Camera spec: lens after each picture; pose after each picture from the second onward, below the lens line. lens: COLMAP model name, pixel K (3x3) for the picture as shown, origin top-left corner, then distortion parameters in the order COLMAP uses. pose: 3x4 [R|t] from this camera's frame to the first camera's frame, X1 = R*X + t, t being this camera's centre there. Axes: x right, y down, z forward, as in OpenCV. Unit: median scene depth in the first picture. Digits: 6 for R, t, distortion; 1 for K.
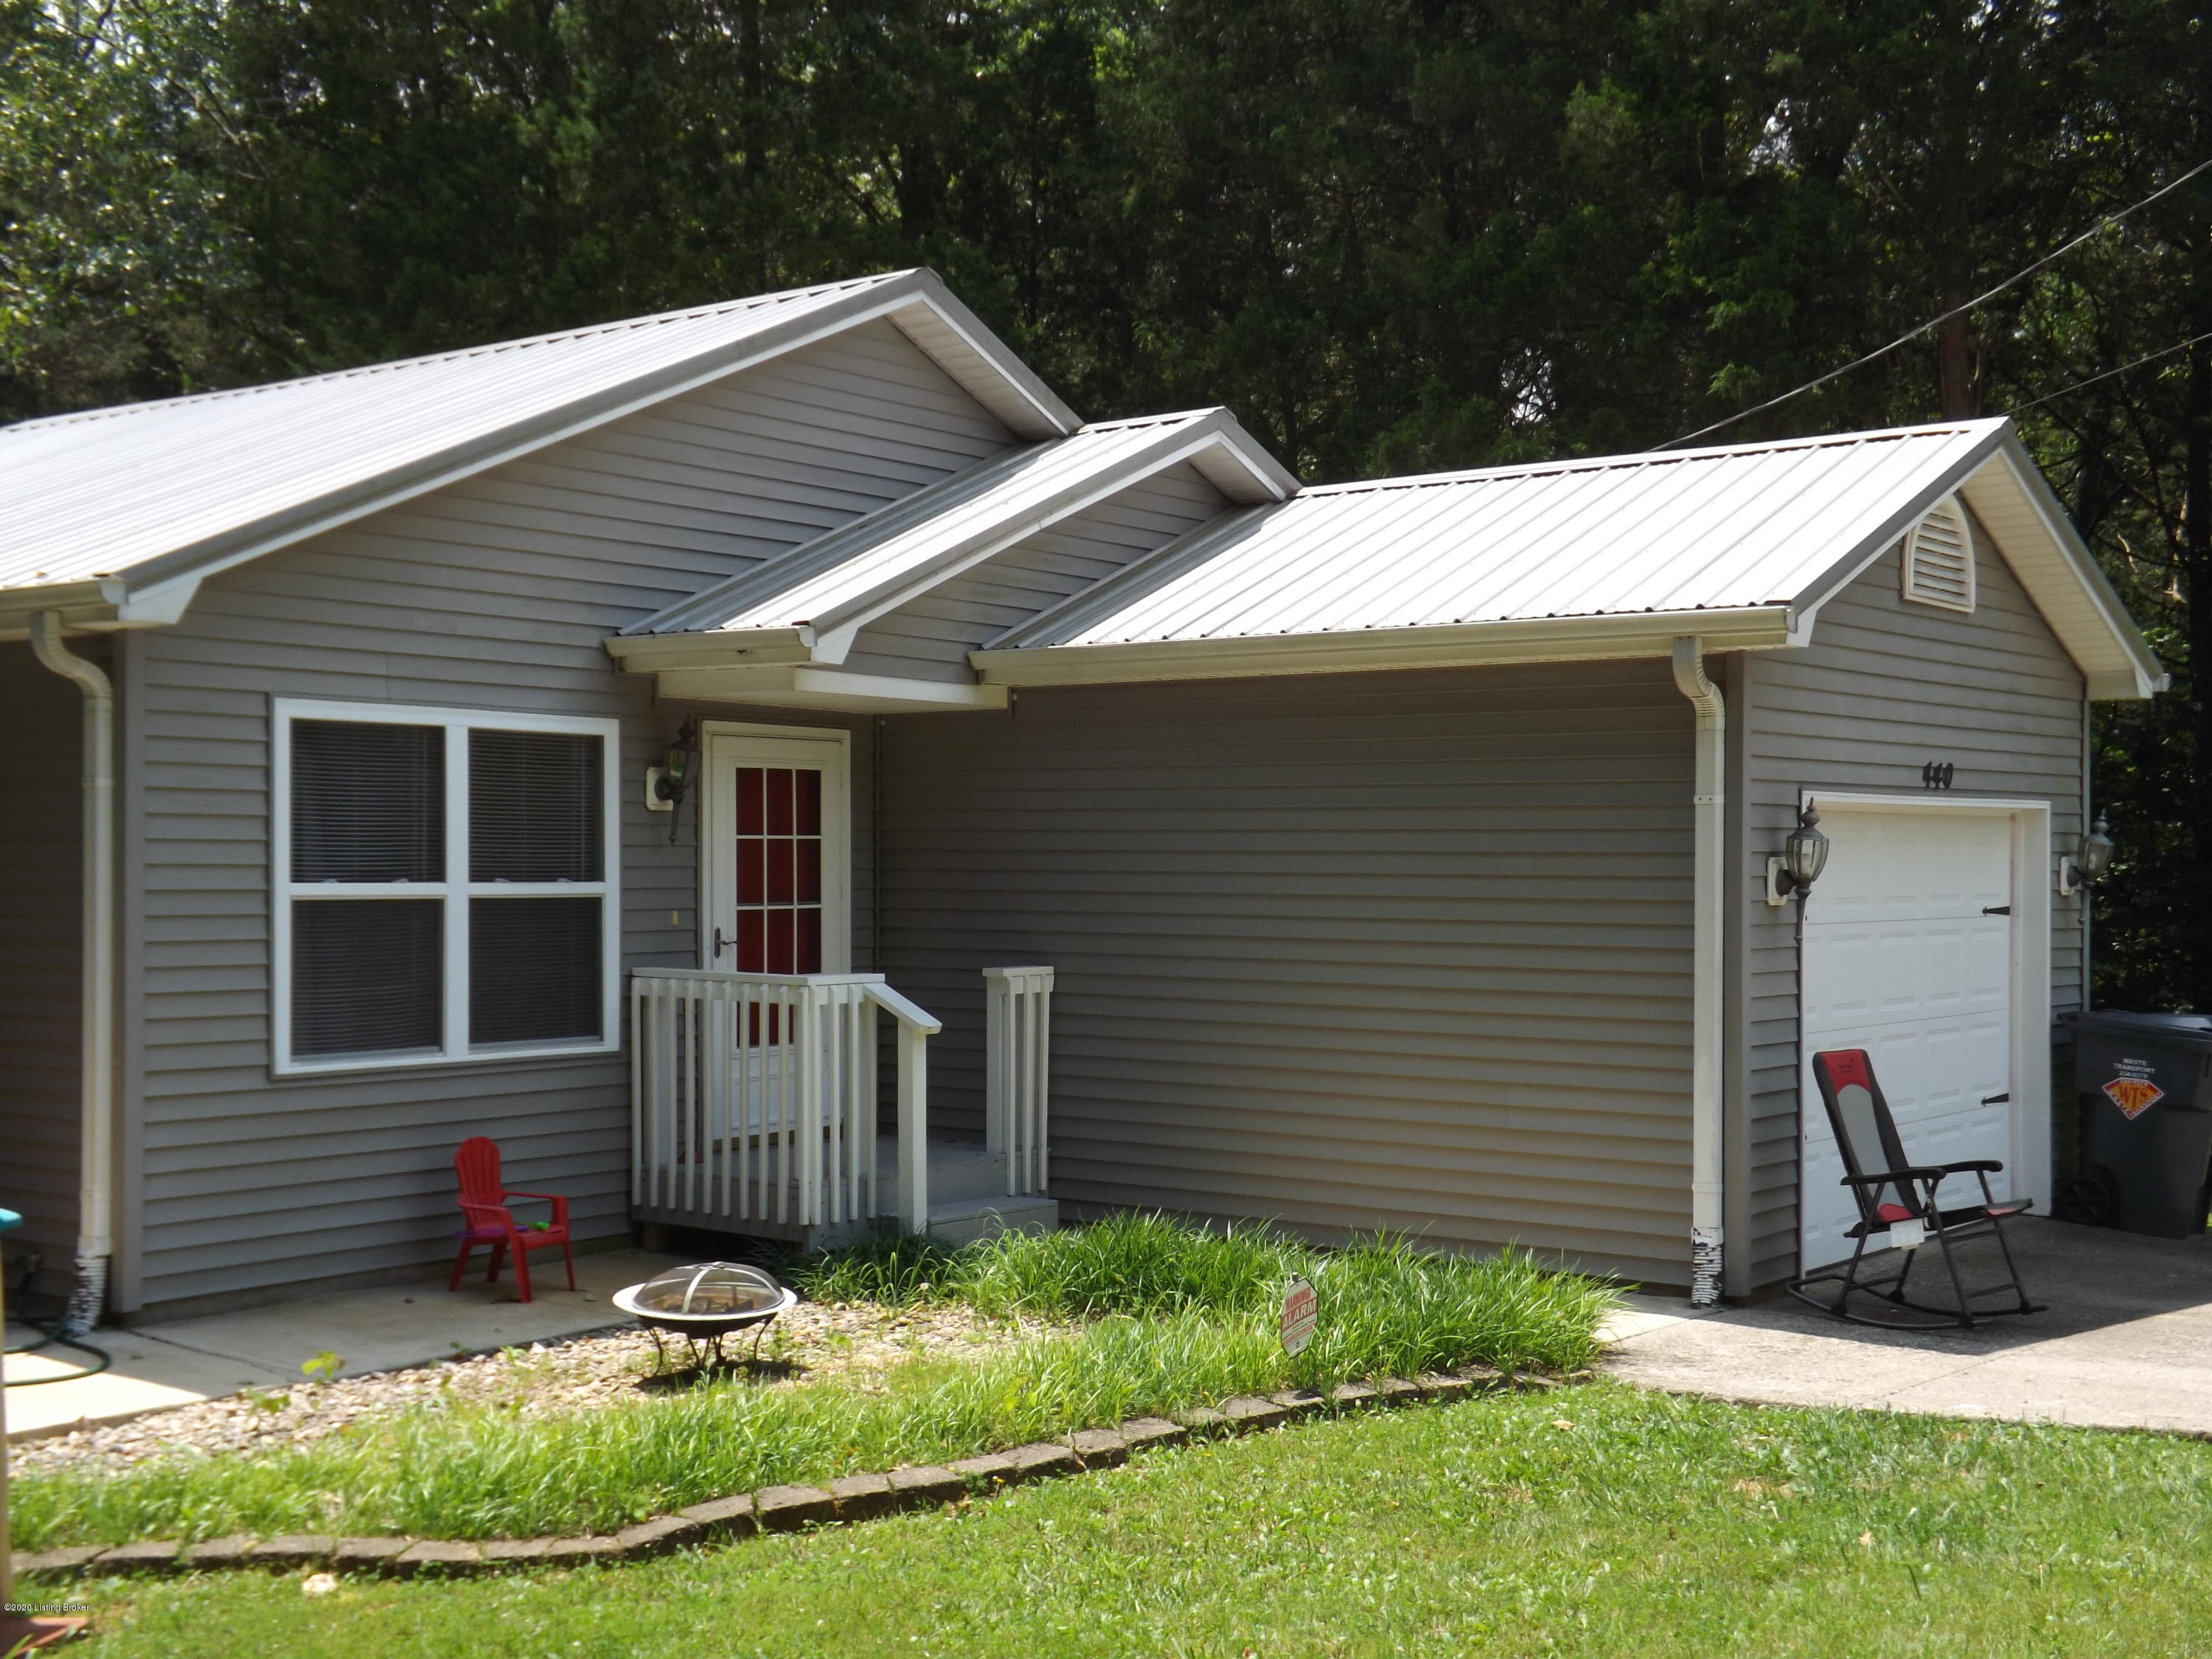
lens RADIAL K [[2556.4, 0, 1106.0], [0, 2556.4, 829.5], [0, 0, 1]] dist [0.052004, -0.004459]
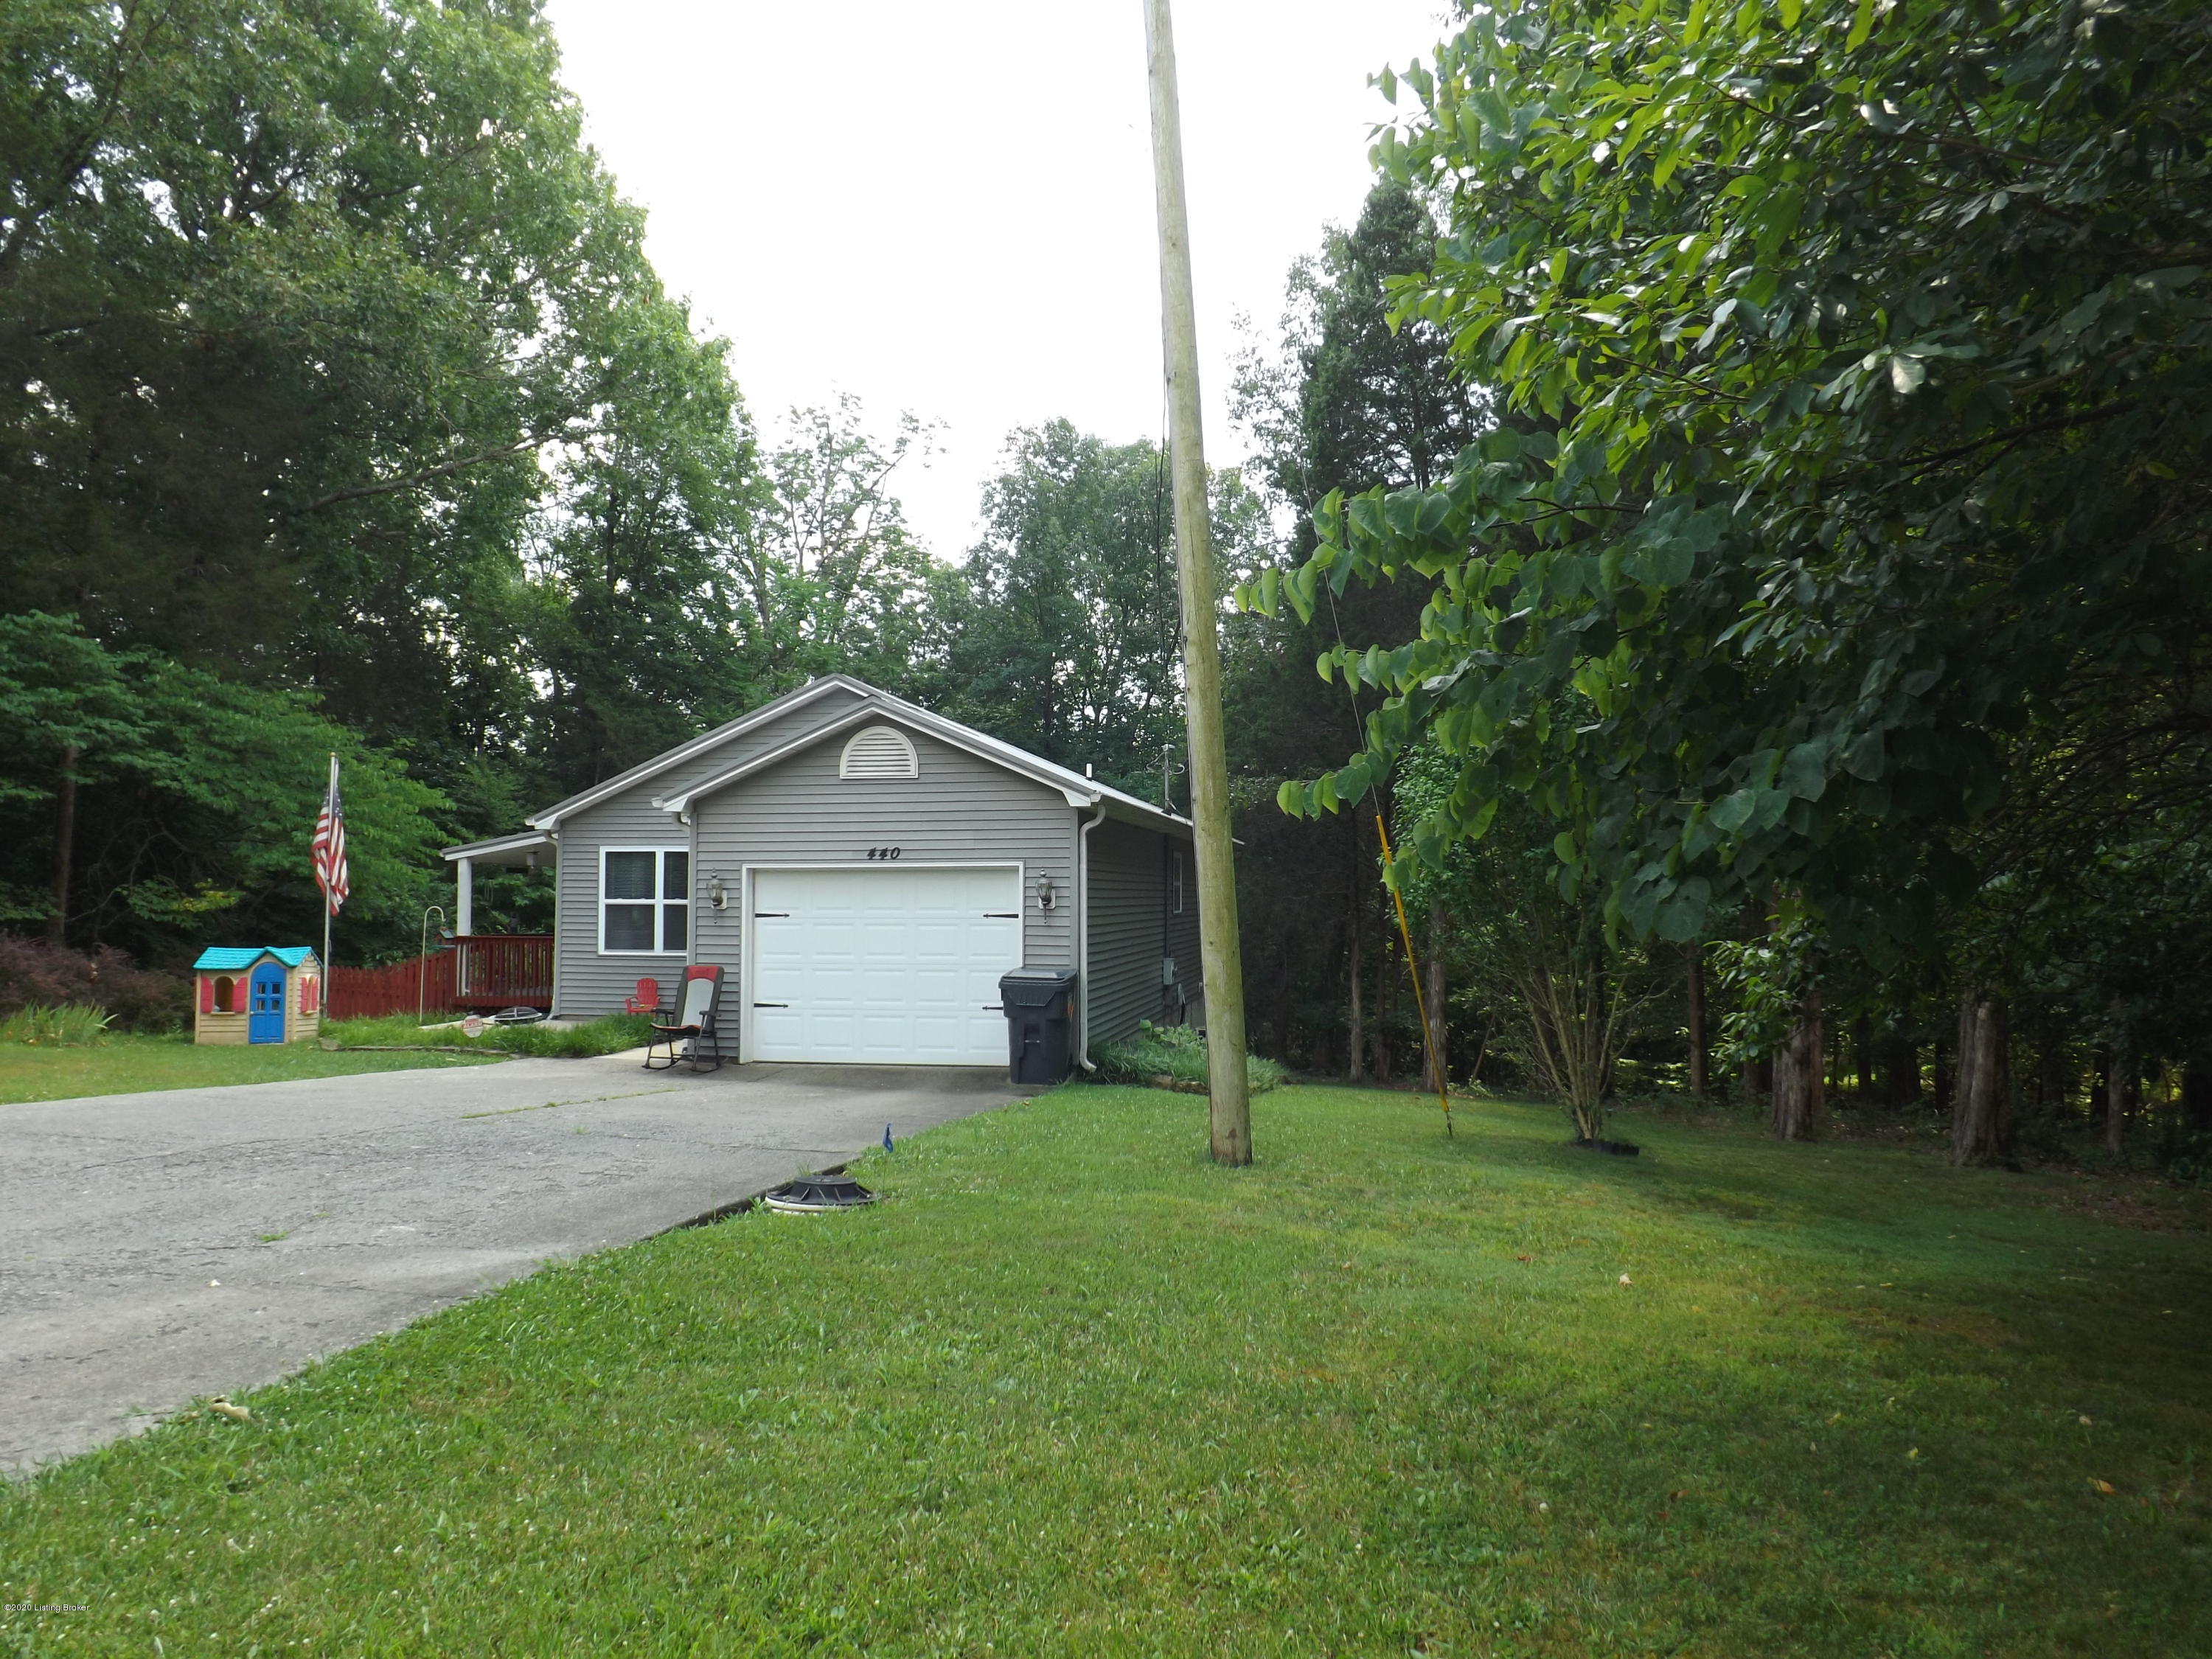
lens RADIAL K [[1559.6, 0, 1106.0], [0, 1559.6, 829.5], [0, 0, 1]] dist [0.001004, 0.000156]
pose [[0.423716, -0.034671, -0.905132, 1.755135], [0.016991, 0.999396, -0.030327, 0.002049], [0.905636, -0.002529, 0.424049, 0.671650]]
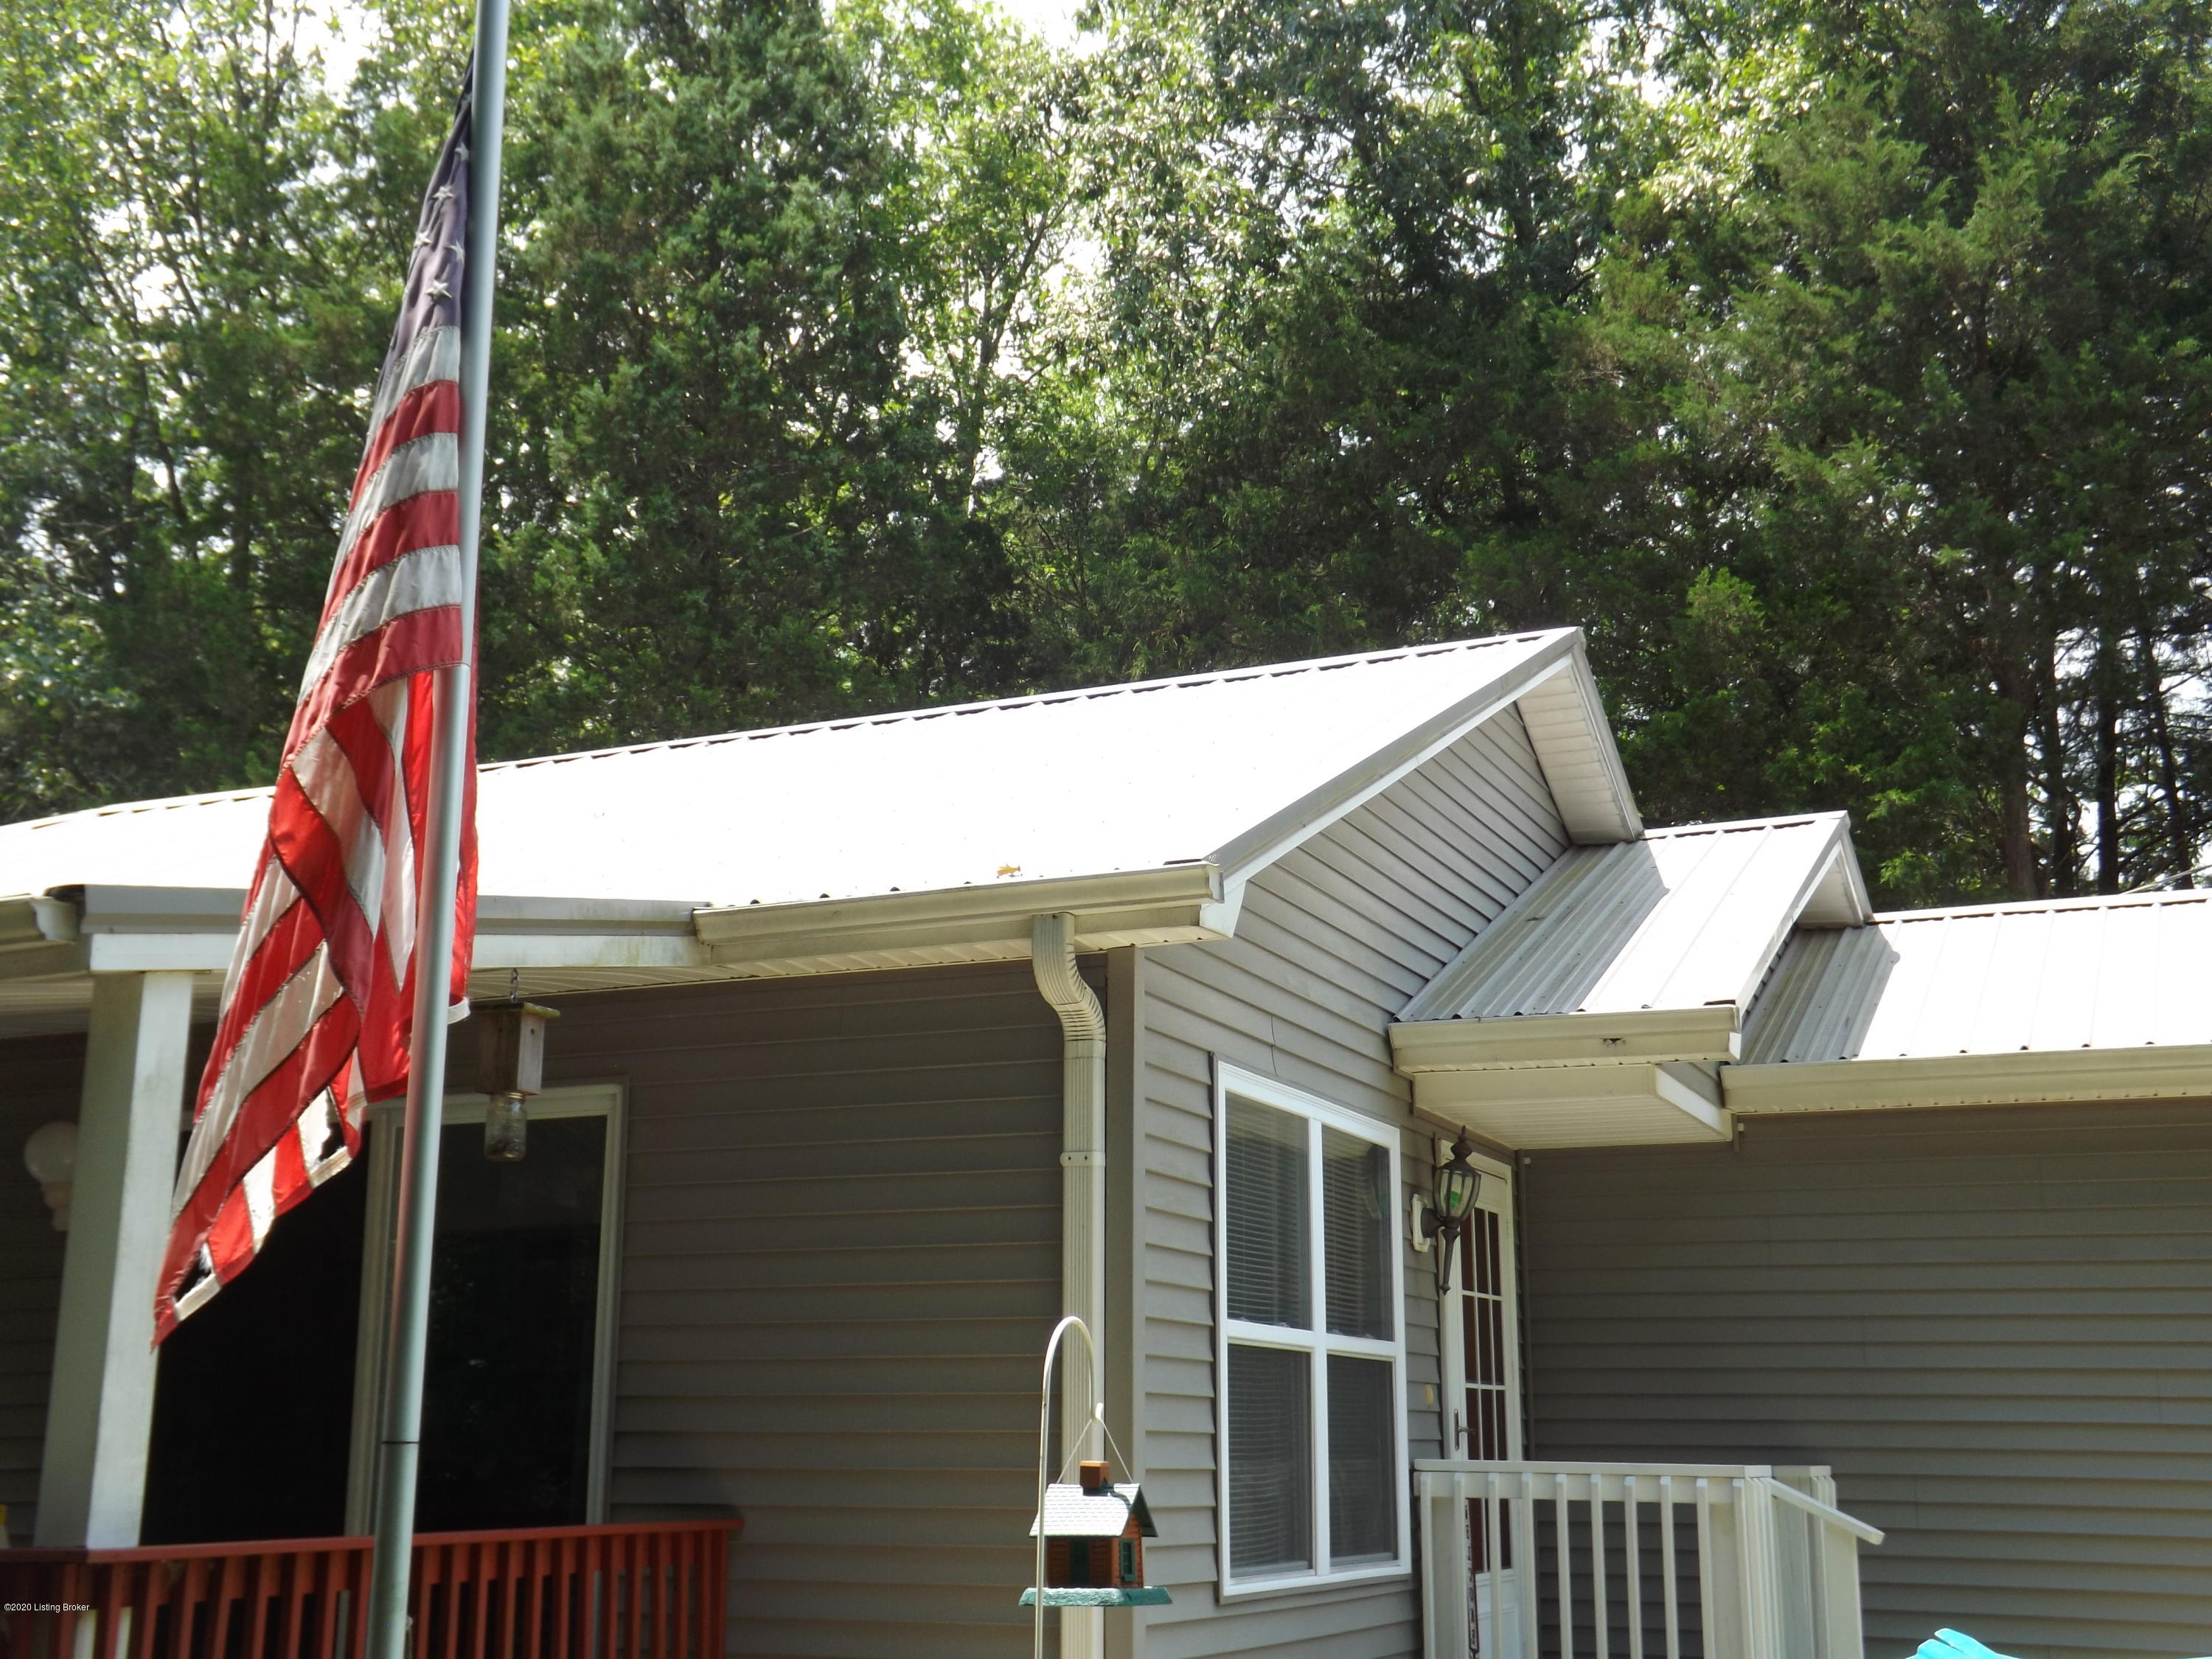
lens RADIAL K [[2556.4, 0, 1106.0], [0, 2556.4, 829.5], [0, 0, 1]] dist [0.052004, -0.004459]
pose [[0.974875, 0.052612, 0.216448, -0.478485], [-0.004217, 0.975891, -0.218217, 0.040888], [-0.222711, 0.211822, 0.951594, 0.274364]]
